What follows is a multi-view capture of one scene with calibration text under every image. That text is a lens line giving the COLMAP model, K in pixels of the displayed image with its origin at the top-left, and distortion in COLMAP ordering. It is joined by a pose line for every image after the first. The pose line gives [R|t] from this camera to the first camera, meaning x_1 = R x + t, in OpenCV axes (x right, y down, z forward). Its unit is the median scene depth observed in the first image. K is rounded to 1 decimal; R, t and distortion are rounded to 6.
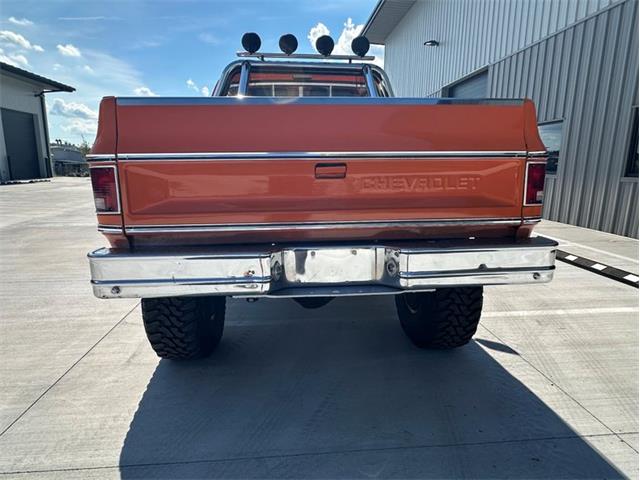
lens RADIAL K [[392.8, 0, 322.2], [0, 392.8, 237.4], [0, 0, 1]] dist [0.000446, 0.001194]
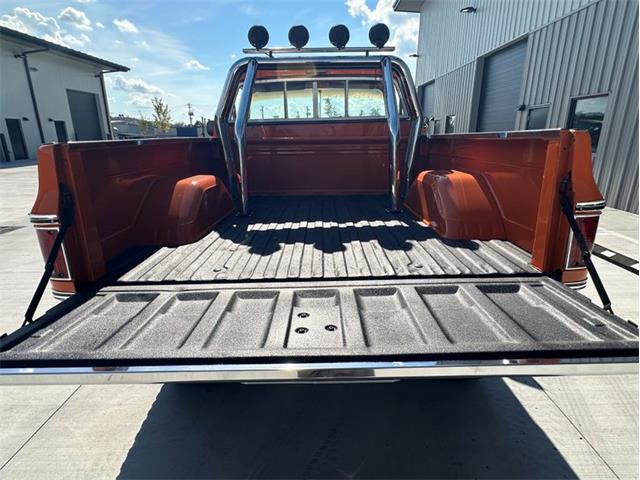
lens RADIAL K [[360.8, 0, 320.0], [0, 360.8, 240.0], [0, 0, 1]] dist [0.000172, -0.000098]
pose [[0.995012, 0.013888, -0.098781, 0.051343], [-0.003649, 0.994666, 0.103088, -0.107968], [0.099686, -0.102214, 0.989755, 0.126360]]
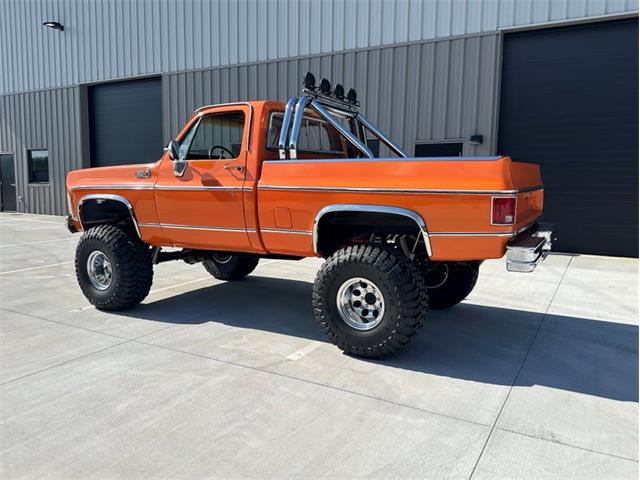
lens RADIAL K [[480.5, 0, 320.0], [0, 480.5, 240.0], [0, 0, 1]] dist [0.010607, 0.002227]
pose [[0.602576, -0.107748, 0.790754, -1.246408], [0.145977, 0.989008, 0.023524, -0.077533], [-0.784597, 0.101257, 0.611682, 0.189496]]
